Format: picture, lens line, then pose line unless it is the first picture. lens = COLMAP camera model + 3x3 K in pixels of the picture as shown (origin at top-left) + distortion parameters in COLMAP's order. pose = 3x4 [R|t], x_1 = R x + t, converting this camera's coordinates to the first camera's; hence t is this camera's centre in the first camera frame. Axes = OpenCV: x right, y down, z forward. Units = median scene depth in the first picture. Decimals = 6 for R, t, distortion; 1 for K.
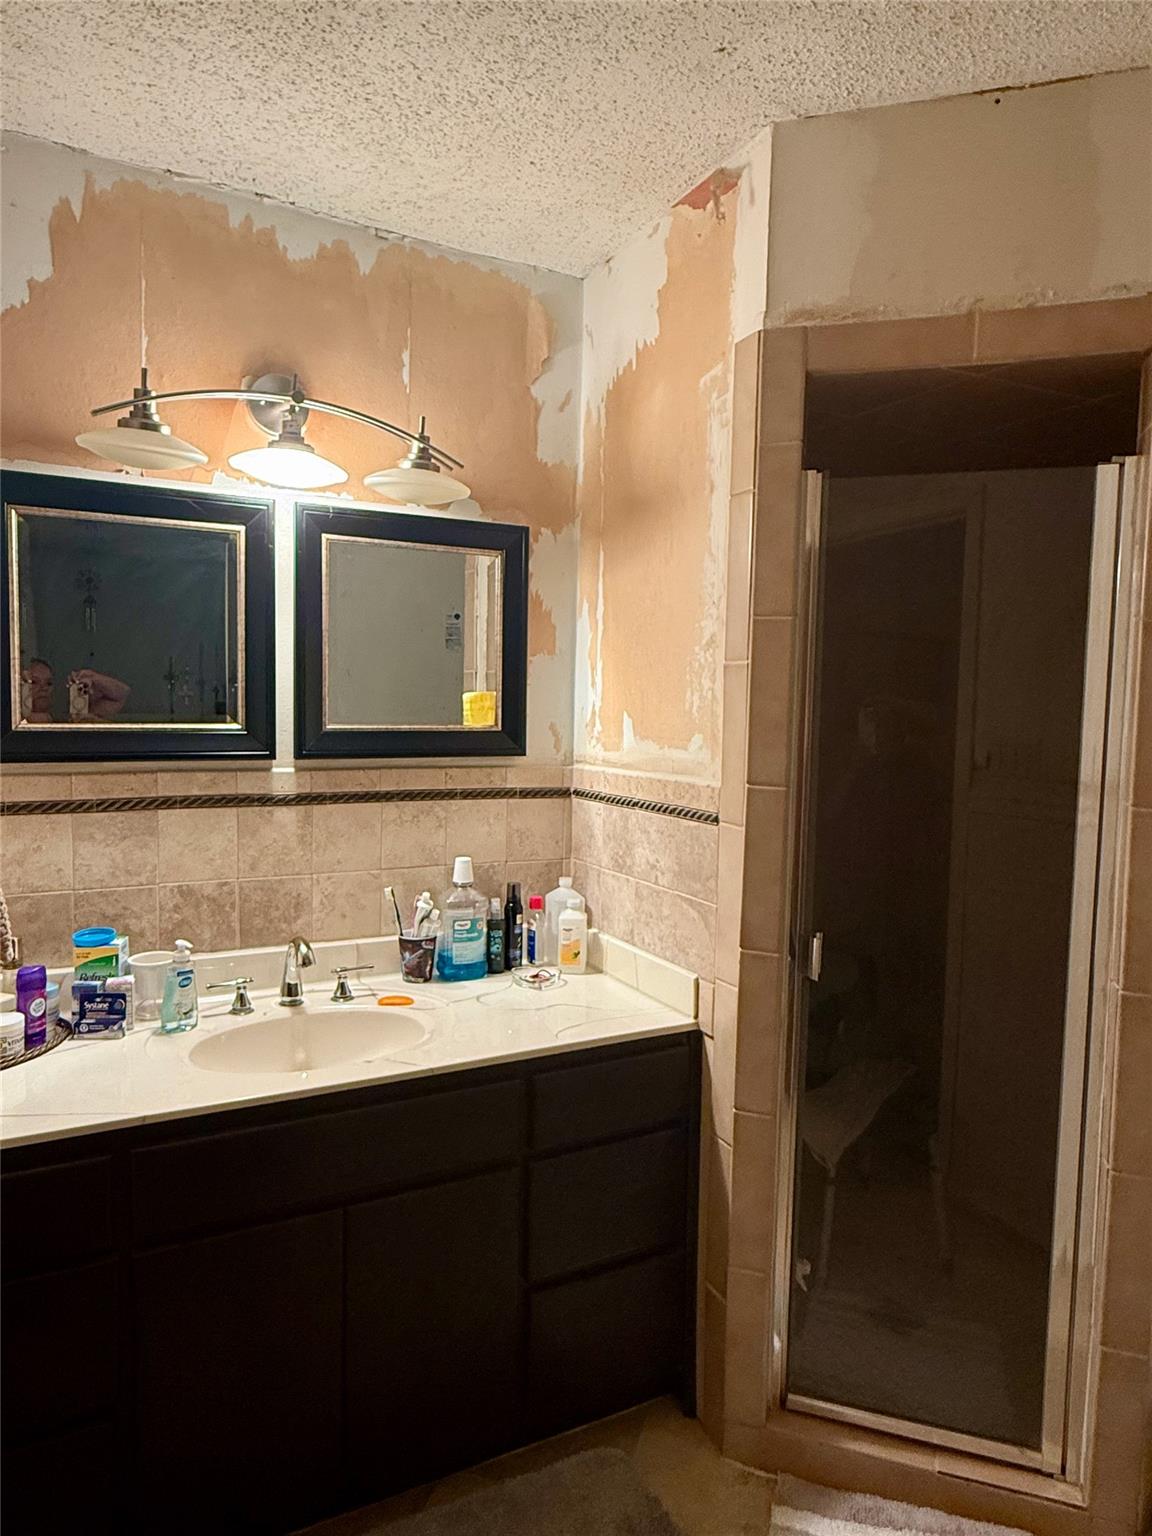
lens RADIAL K [[948.5, 0, 570.9], [0, 948.5, 768.2], [0, 0, 1]] dist [0.001382, 0.001685]
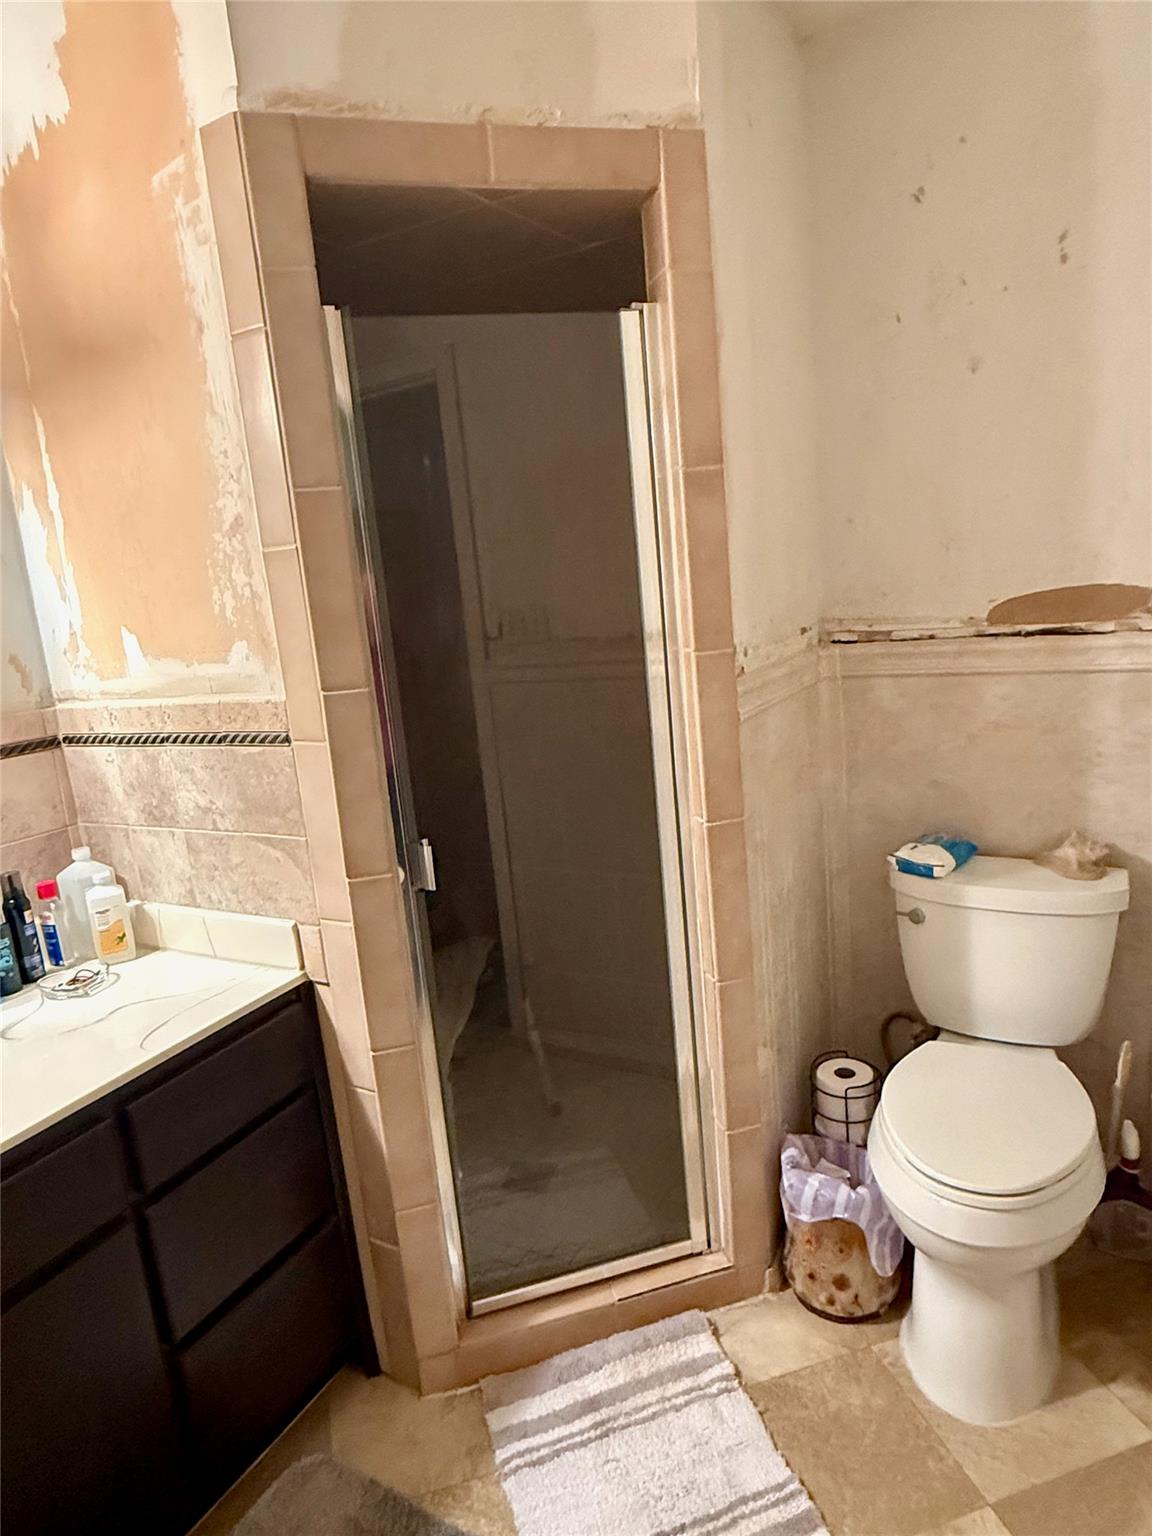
lens RADIAL K [[948.5, 0, 579.8], [0, 948.5, 766.5], [0, 0, 1]] dist [0.001382, 0.001685]
pose [[0.825464, -0.206639, 0.525271, -0.077747], [0.147693, 0.977231, 0.152337, -0.011946], [-0.544790, -0.048170, 0.837188, 0.147837]]
